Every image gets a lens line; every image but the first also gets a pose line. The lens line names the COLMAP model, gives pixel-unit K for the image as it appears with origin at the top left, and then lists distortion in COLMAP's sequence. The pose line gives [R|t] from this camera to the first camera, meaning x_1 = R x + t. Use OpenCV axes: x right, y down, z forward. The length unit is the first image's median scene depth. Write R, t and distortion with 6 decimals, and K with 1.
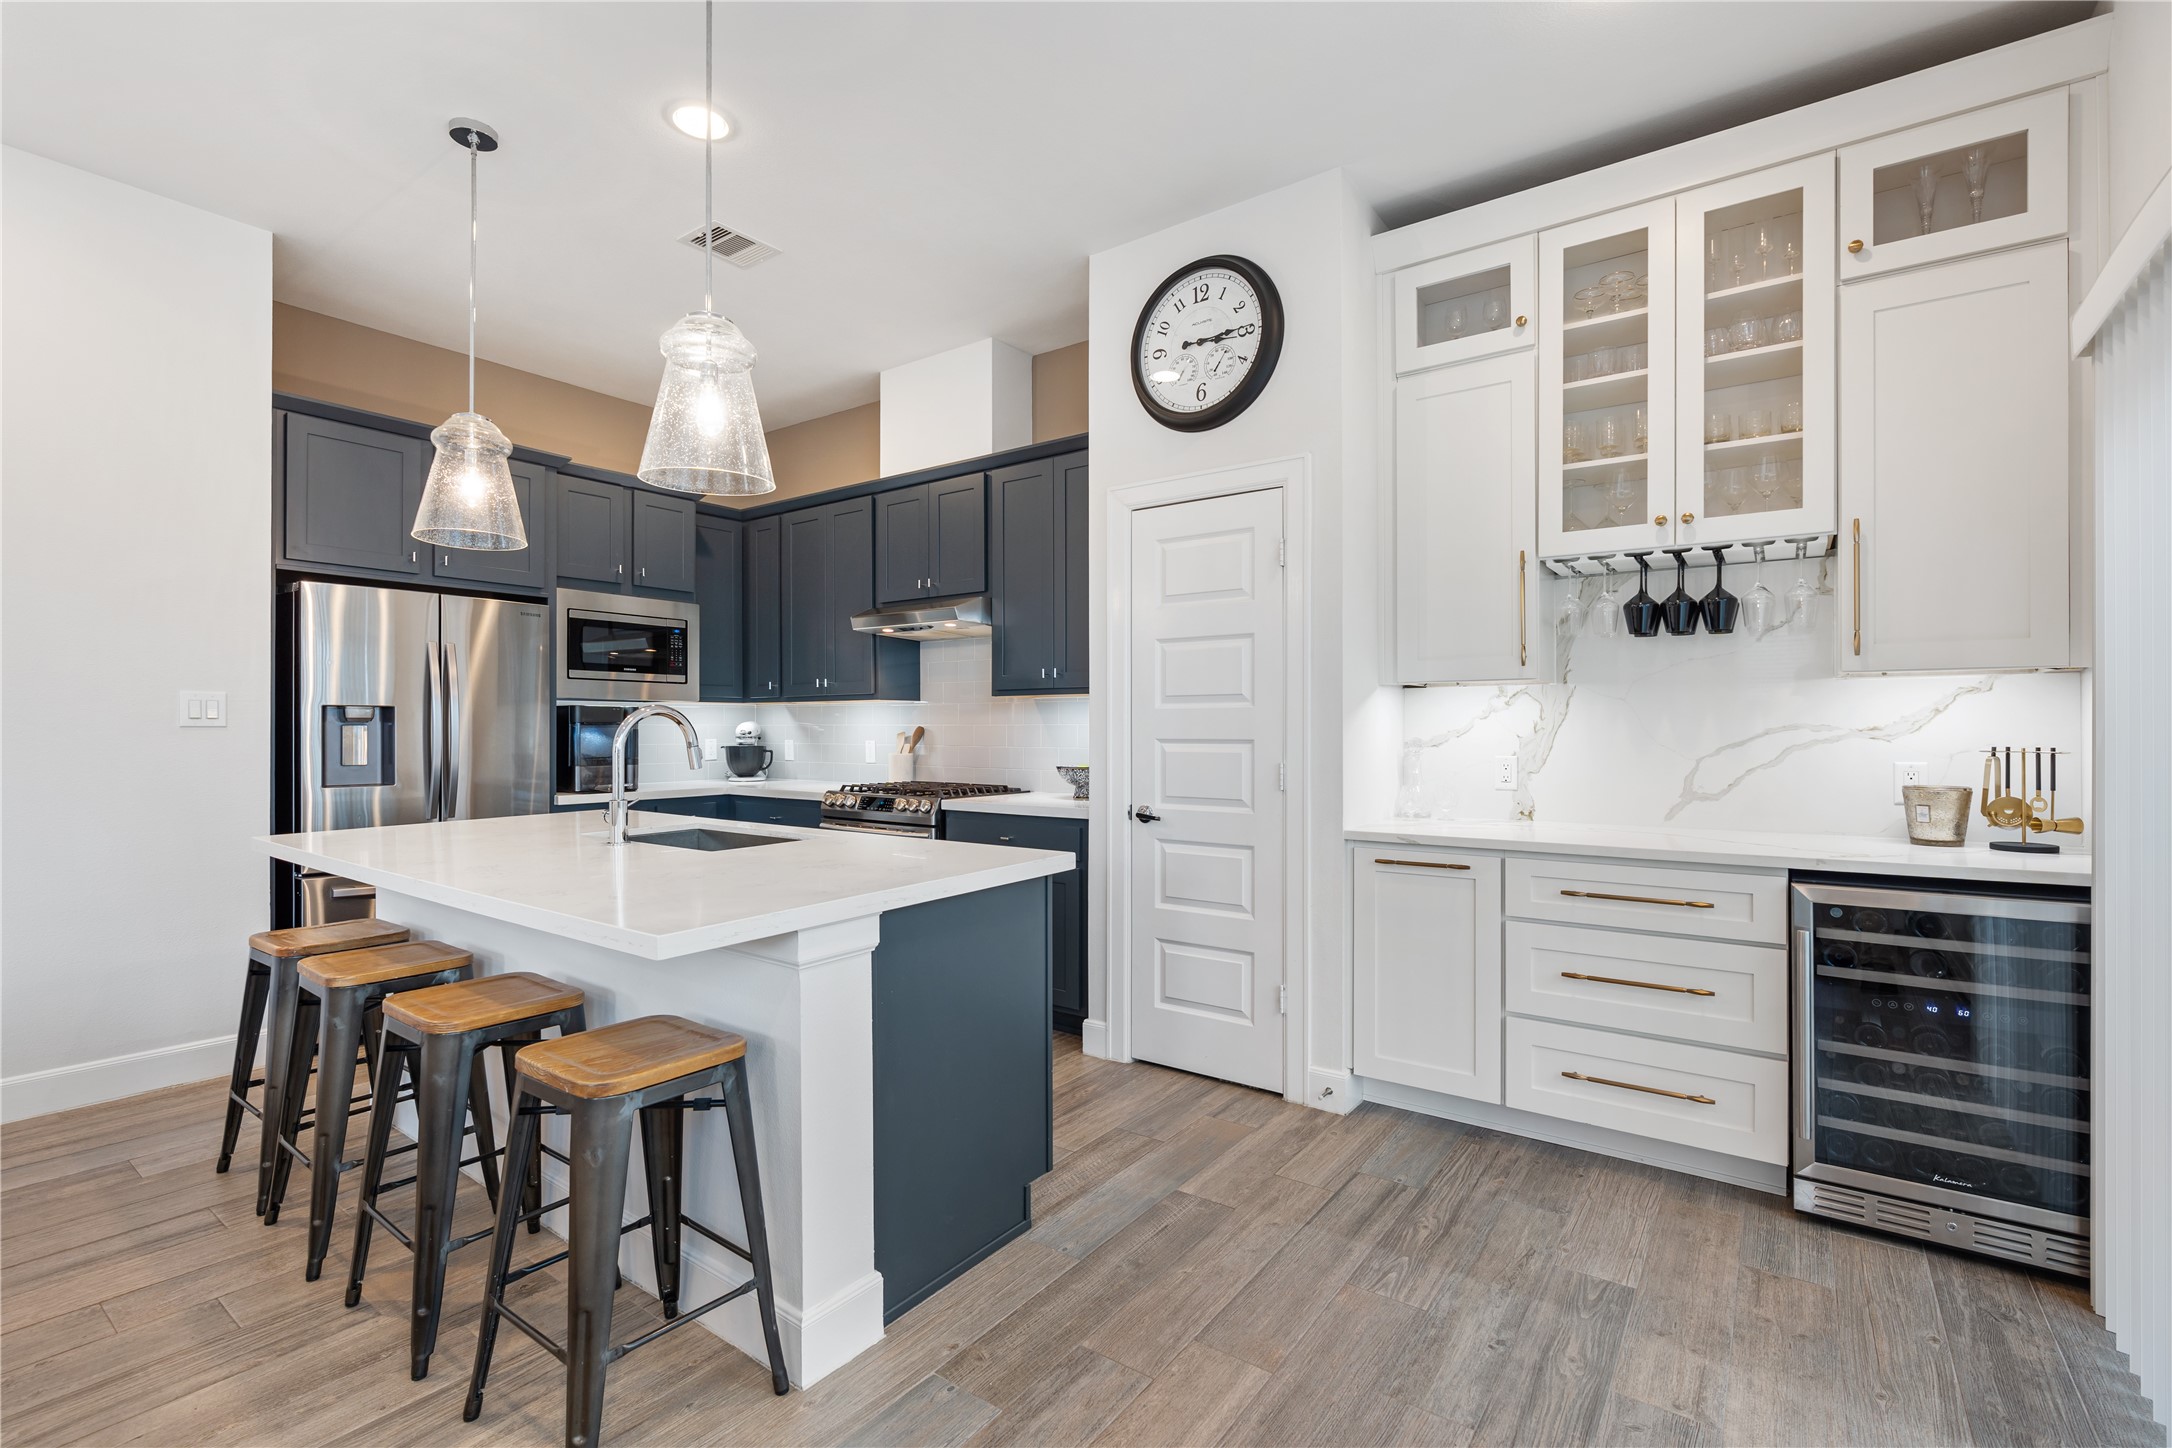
lens RADIAL K [[971.2, 0, 1086.0], [0, 971.2, 724.0], [0, 0, 1]] dist [0.003060, 0.000460]
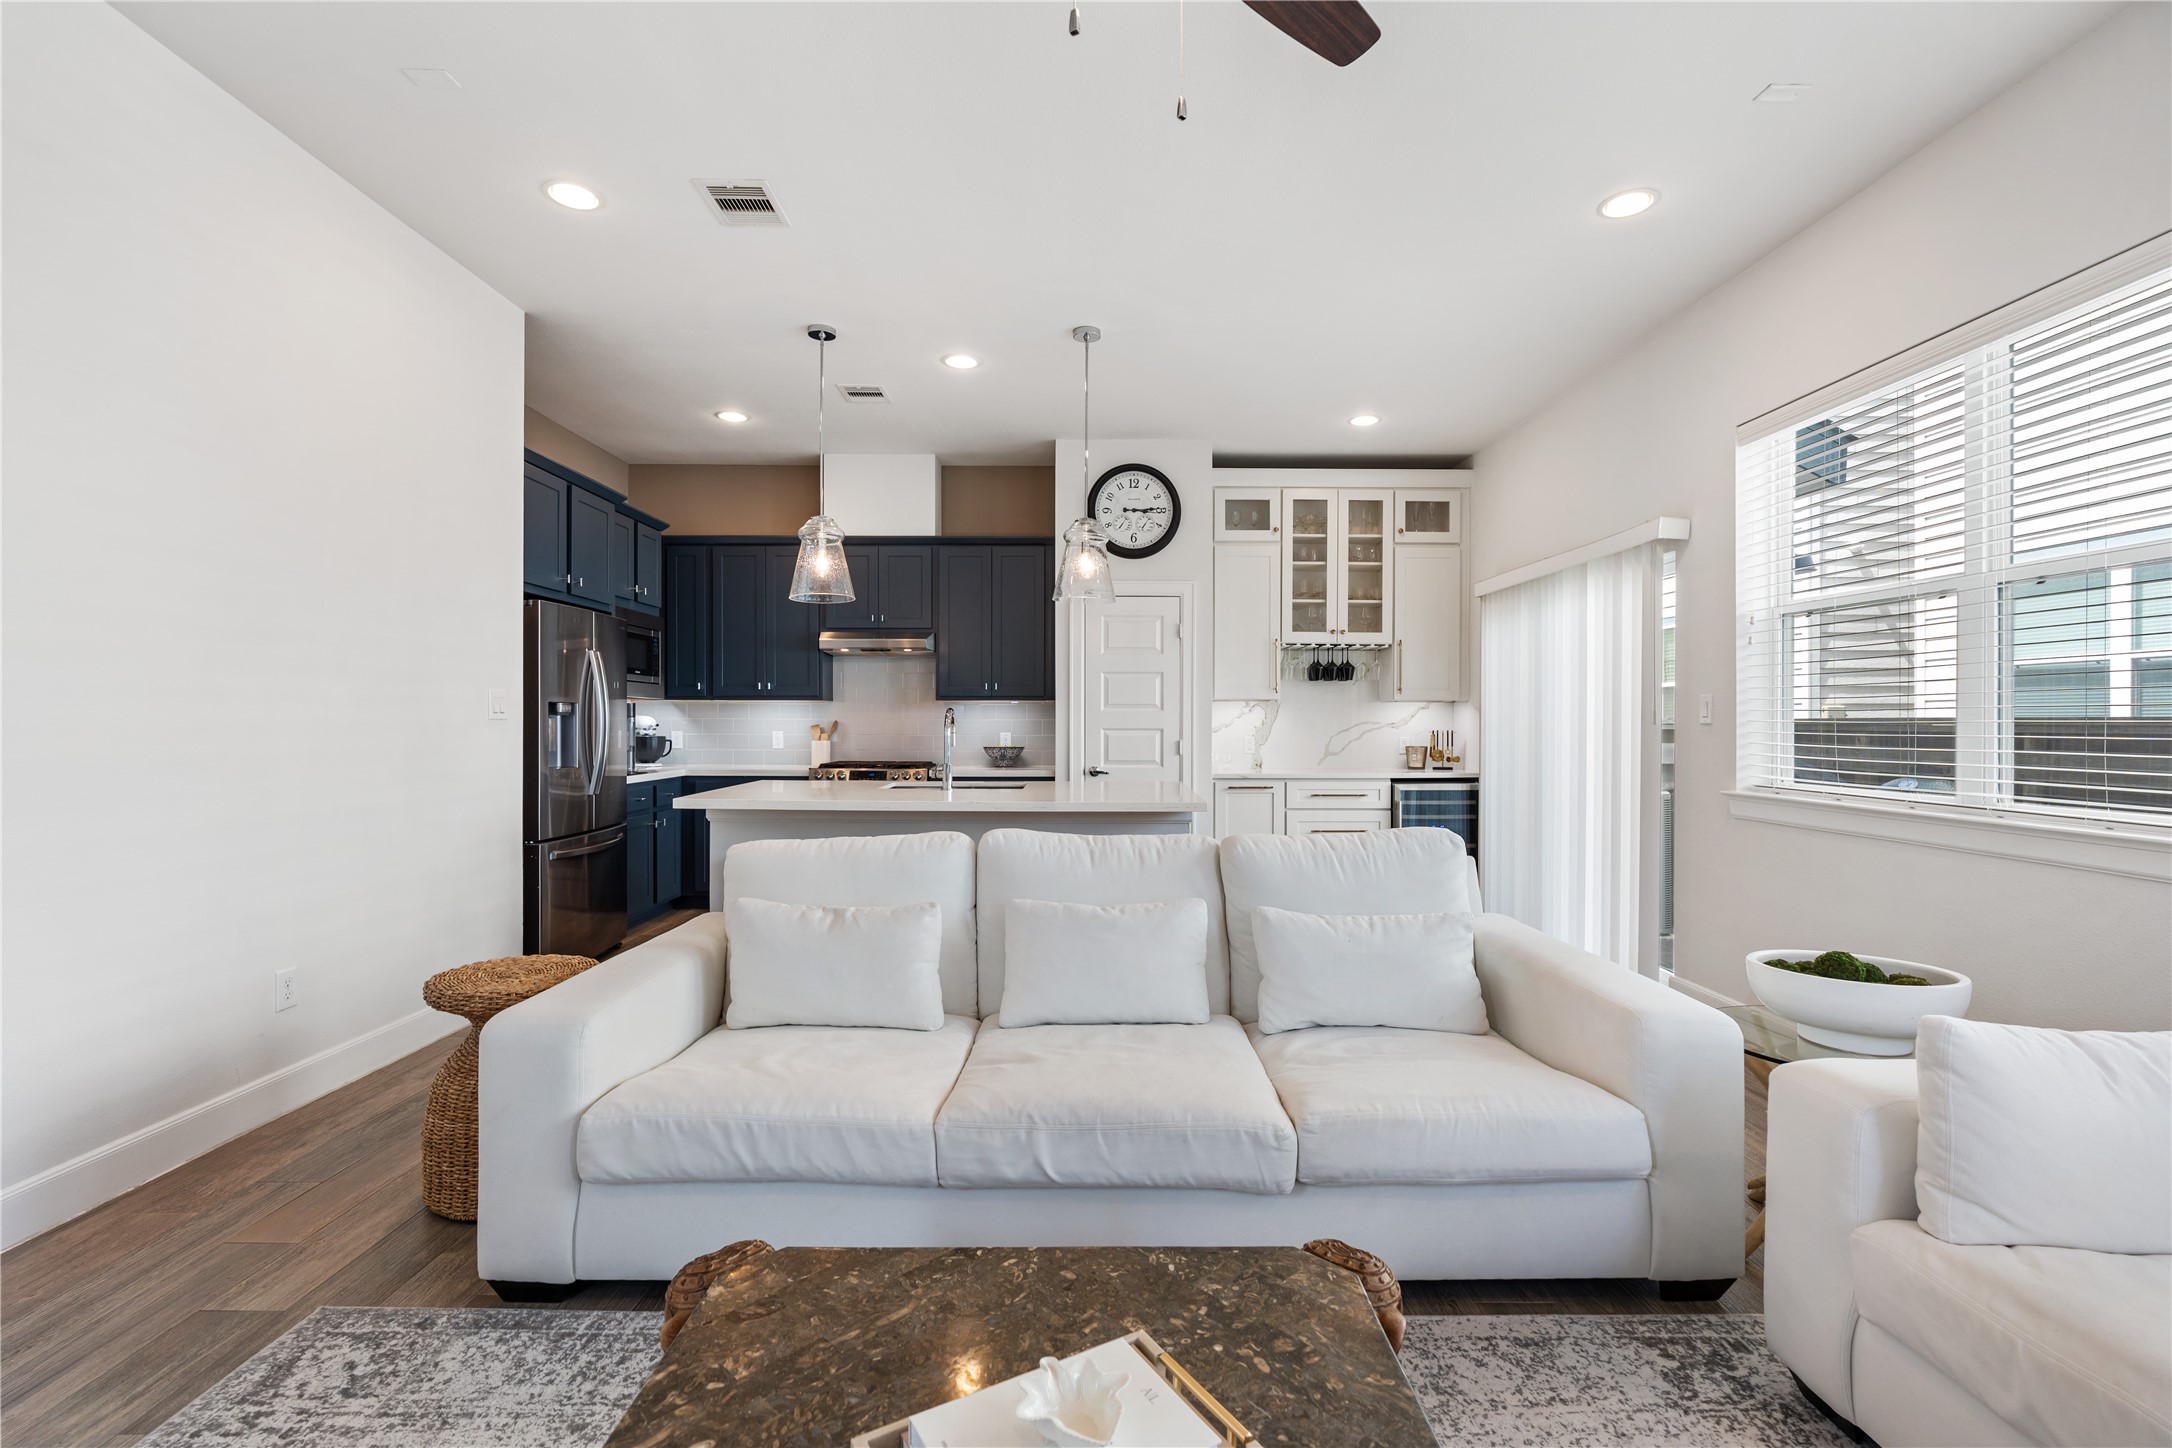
lens RADIAL K [[971.2, 0, 1086.0], [0, 971.2, 724.0], [0, 0, 1]] dist [0.003060, 0.000460]
pose [[0.808358, 0.001202, 0.588690, -1.147722], [-0.004577, 0.999981, 0.004242, -0.000044], [-0.588674, -0.006123, 0.808347, -0.469975]]
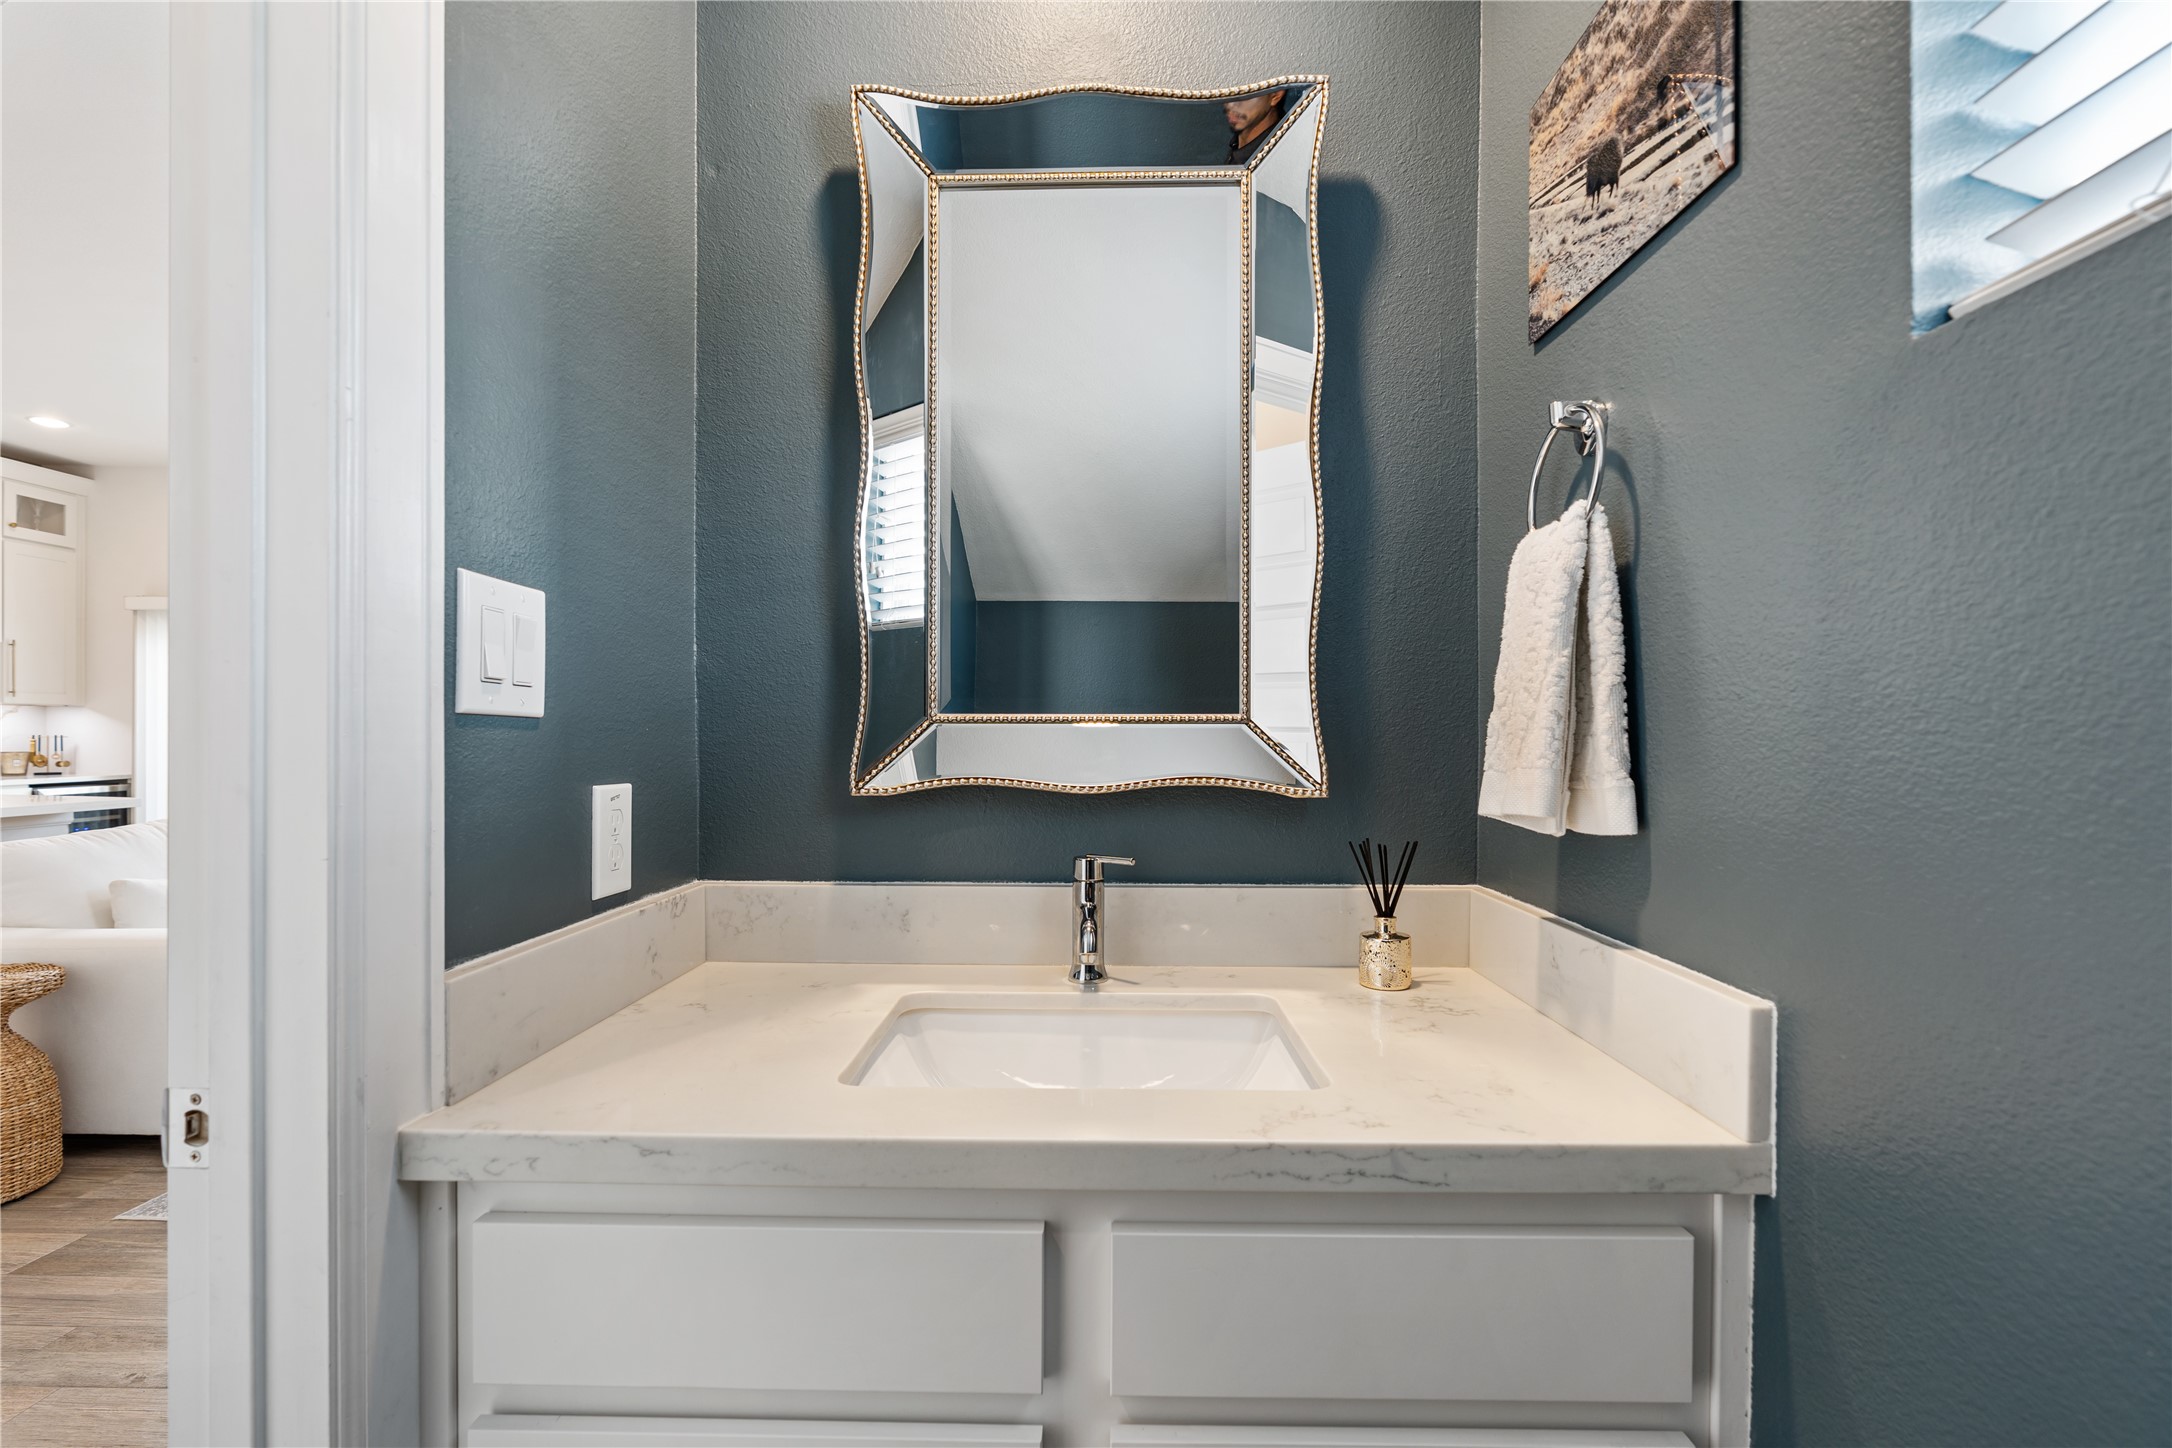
lens RADIAL K [[971.2, 0, 1086.0], [0, 971.2, 724.0], [0, 0, 1]] dist [0.003060, 0.000460]
pose [[-0.580138, 0.007496, 0.814483, -2.297330], [0.003097, 0.999971, -0.006998, 0.018198], [-0.814512, -0.001538, -0.580145, 0.213488]]
